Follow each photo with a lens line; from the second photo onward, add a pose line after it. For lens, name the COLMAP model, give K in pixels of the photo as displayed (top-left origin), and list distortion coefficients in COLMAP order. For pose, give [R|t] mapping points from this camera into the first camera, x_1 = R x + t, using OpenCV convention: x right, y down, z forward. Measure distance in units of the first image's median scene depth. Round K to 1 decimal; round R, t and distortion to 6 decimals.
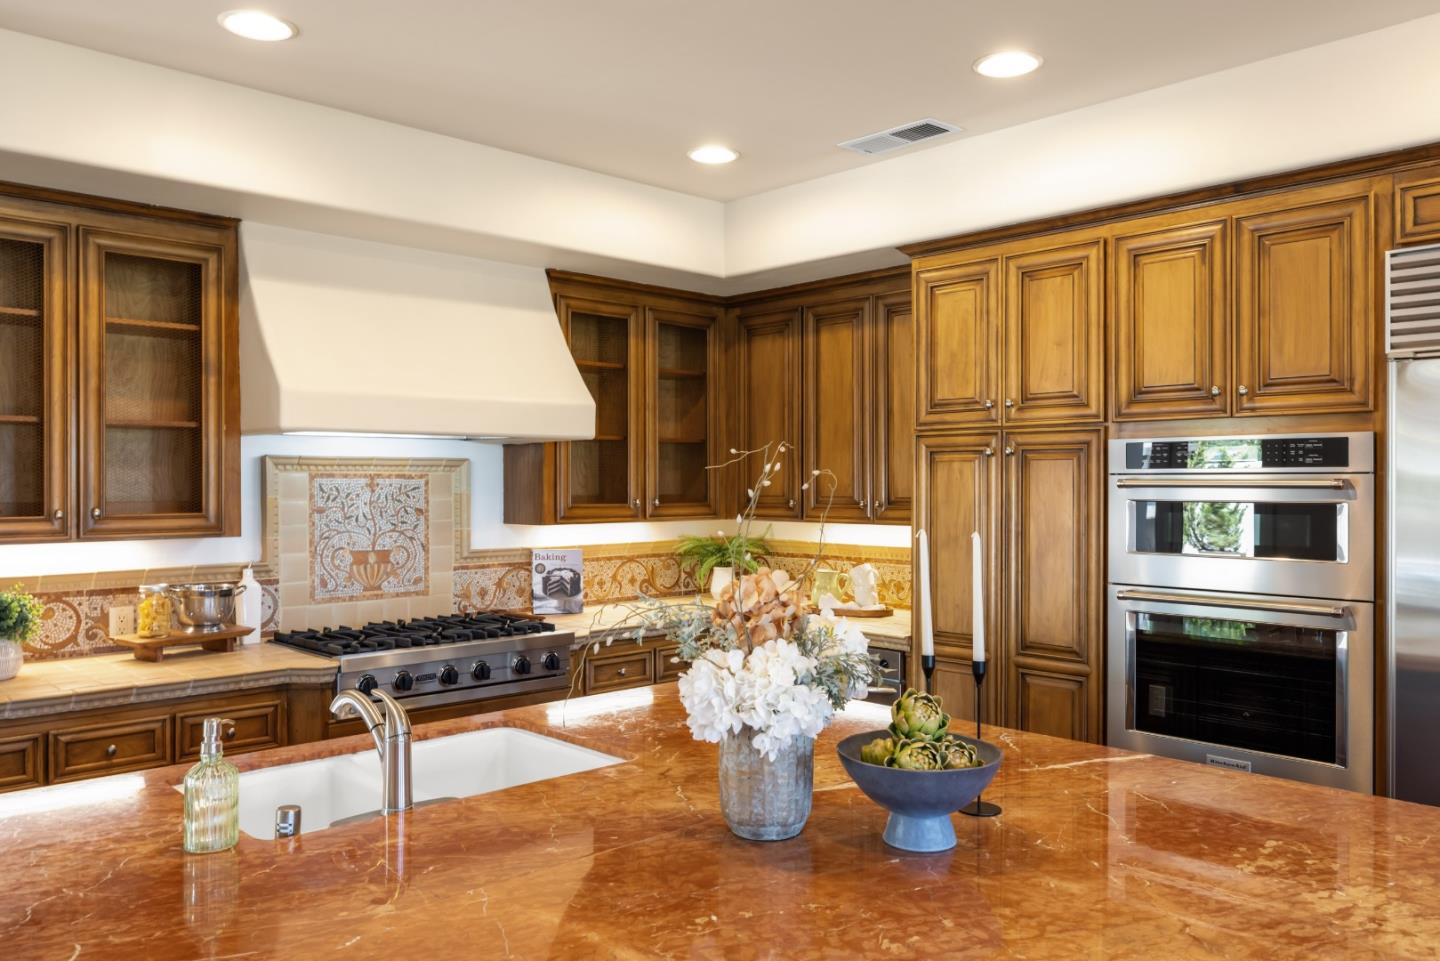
lens RADIAL K [[1099.2, 0, 714.4], [0, 1099.2, 488.5], [0, 0, 1]] dist [0.002522, 0.006774]
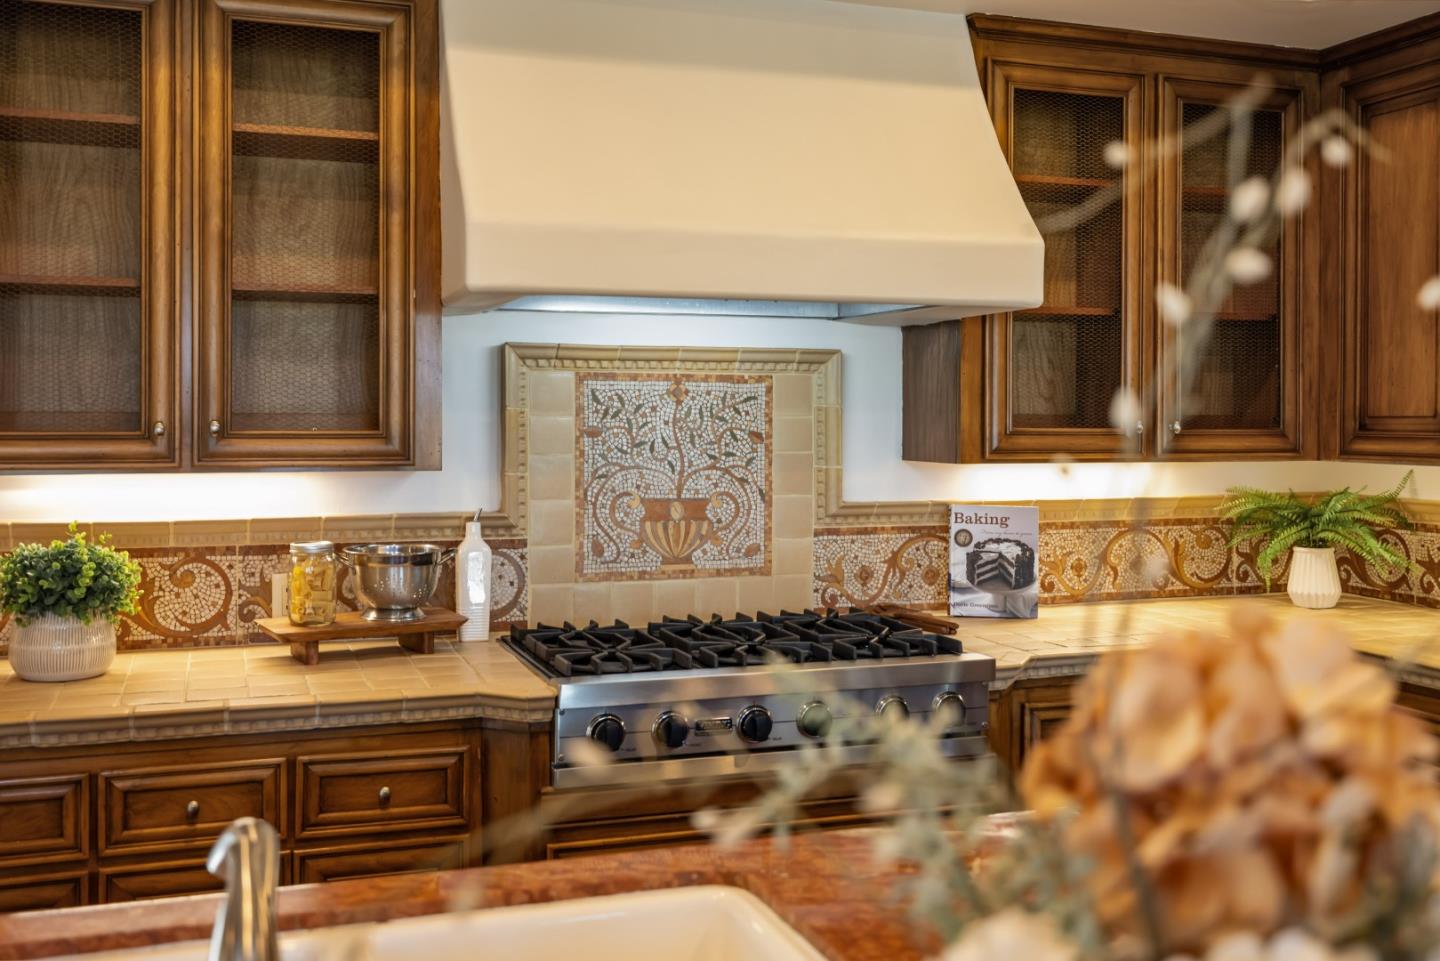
lens RADIAL K [[1399.8, 0, 703.6], [0, 1399.8, 423.1], [0, 0, 1]] dist [0.005794, 0.000000]
pose [[0.908018, 0.005925, -0.418888, 0.033477], [-0.006360, 0.999980, 0.000359, 0.015056], [0.418882, 0.002338, 0.908038, 0.325447]]
